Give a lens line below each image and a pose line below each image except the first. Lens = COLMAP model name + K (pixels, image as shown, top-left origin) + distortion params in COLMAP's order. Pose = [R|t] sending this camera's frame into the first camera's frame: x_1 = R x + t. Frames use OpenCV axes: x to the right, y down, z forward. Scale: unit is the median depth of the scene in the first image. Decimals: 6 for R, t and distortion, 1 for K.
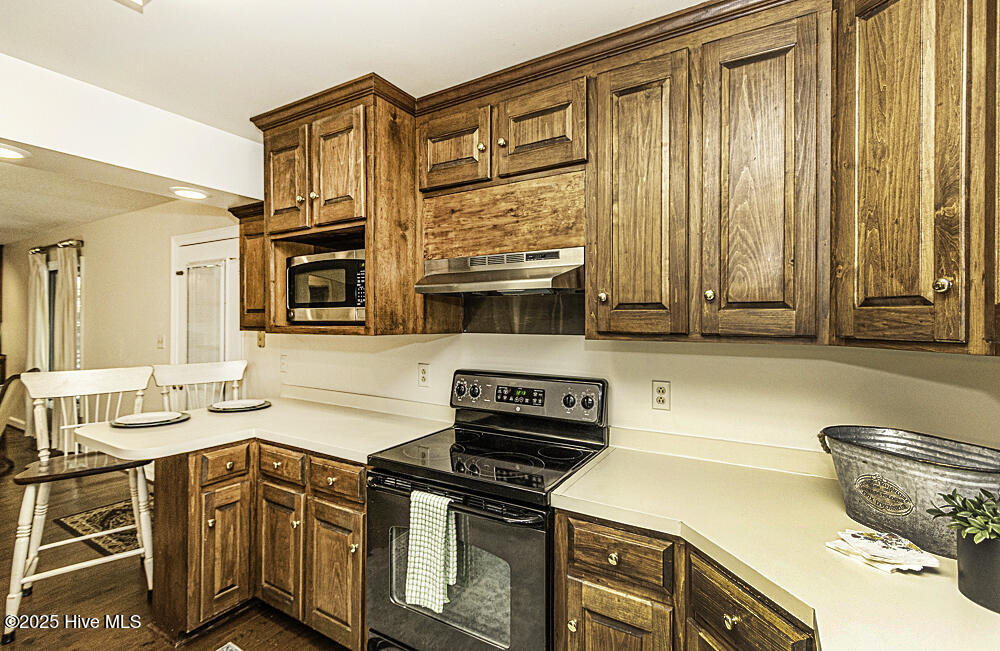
lens RADIAL K [[452.7, 0, 500.0], [0, 452.7, 325.5], [0, 0, 1]] dist [0.000477, -0.000842]
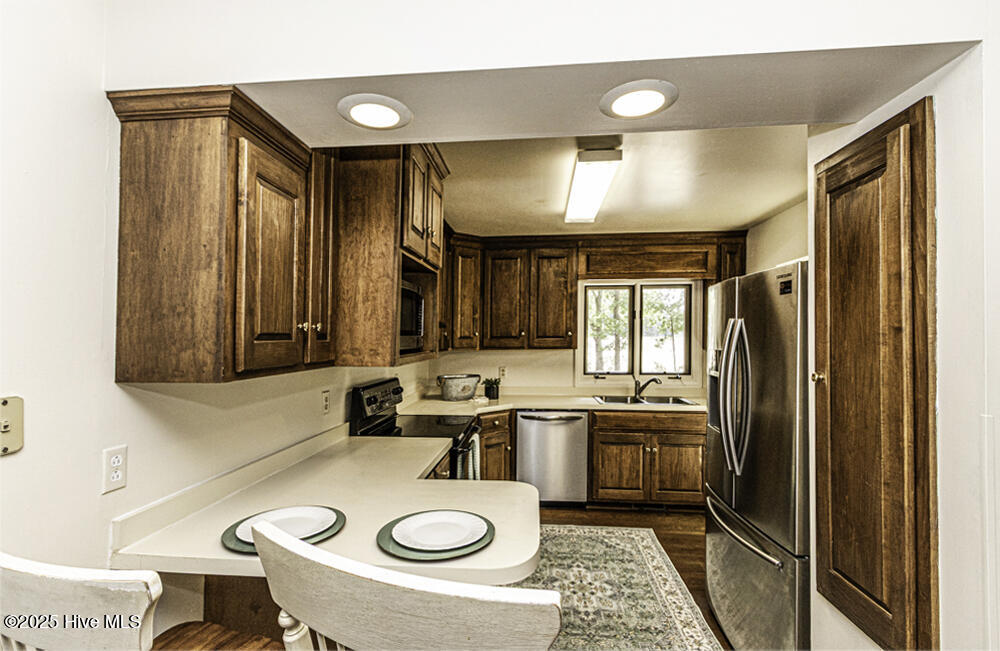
lens RADIAL K [[453.8, 0, 499.7], [0, 453.8, 345.4], [0, 0, 1]] dist [0.000581, -0.000222]
pose [[-0.436351, -0.017091, 0.899614, -1.479764], [0.010381, 0.999657, 0.024027, -0.042271], [-0.899717, 0.019823, -0.436024, 1.336599]]
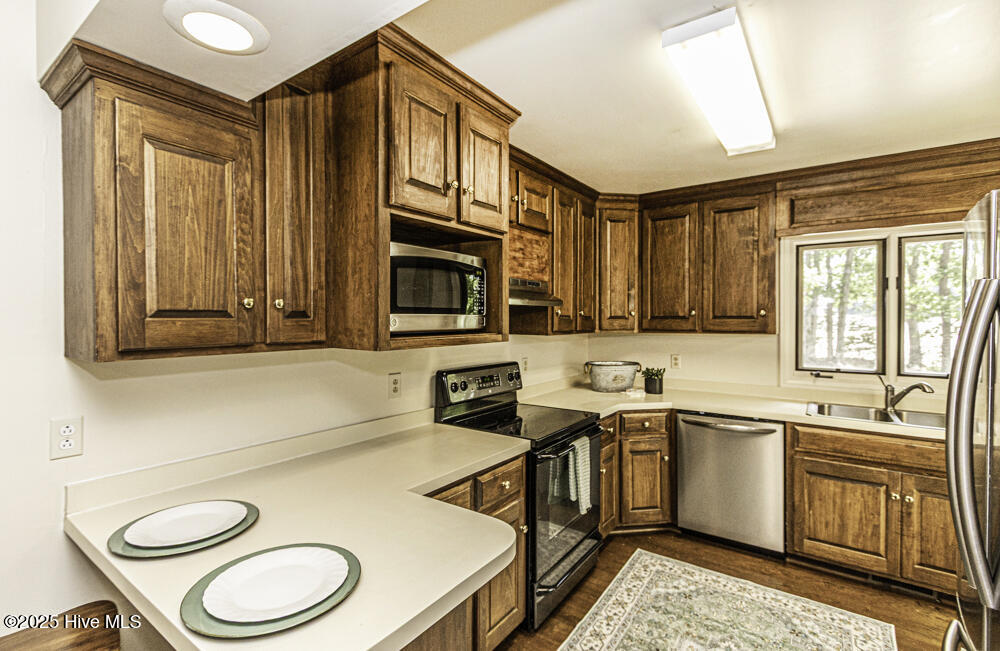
lens RADIAL K [[452.7, 0, 500.0], [0, 452.7, 325.5], [0, 0, 1]] dist [0.000477, -0.000842]
pose [[0.080917, -0.018164, 0.996555, -1.305917], [0.008434, 0.999811, 0.017538, -0.033920], [-0.996685, 0.006986, 0.081055, 0.872455]]
